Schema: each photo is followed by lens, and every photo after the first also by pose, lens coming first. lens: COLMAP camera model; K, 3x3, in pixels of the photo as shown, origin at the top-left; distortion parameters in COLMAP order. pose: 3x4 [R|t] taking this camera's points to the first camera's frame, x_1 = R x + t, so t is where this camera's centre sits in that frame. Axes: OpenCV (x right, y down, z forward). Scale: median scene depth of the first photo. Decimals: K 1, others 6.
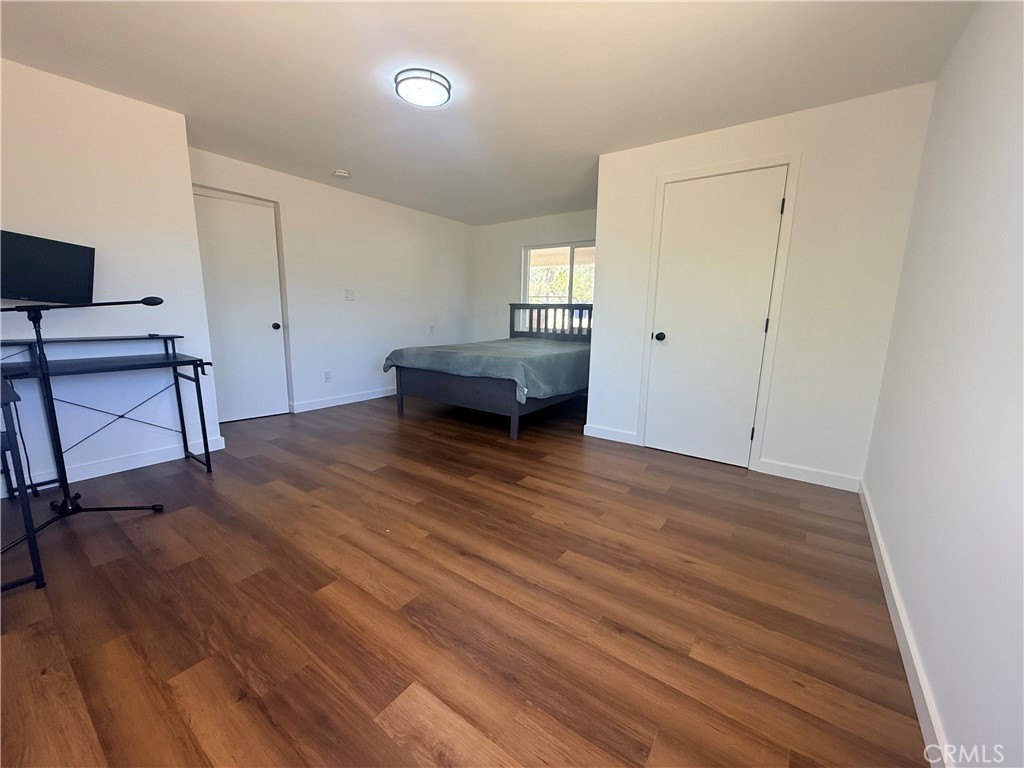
lens RADIAL K [[407.5, 0, 506.4], [0, 407.5, 385.8], [0, 0, 1]] dist [0.000661, -0.000032]
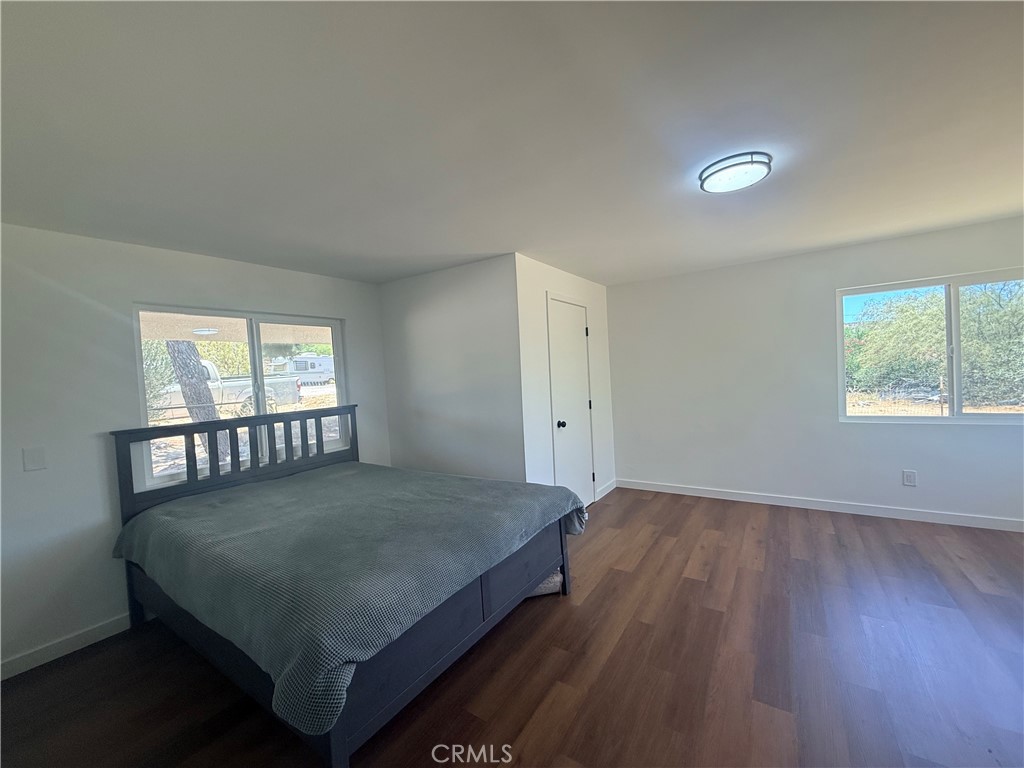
lens RADIAL K [[407.5, 0, 507.6], [0, 407.5, 384.8], [0, 0, 1]] dist [0.000661, -0.000032]
pose [[-0.046241, -0.037673, 0.998220, -0.912417], [0.237999, 0.970097, 0.047636, -0.380094], [-0.970164, 0.239778, -0.035892, 1.378796]]
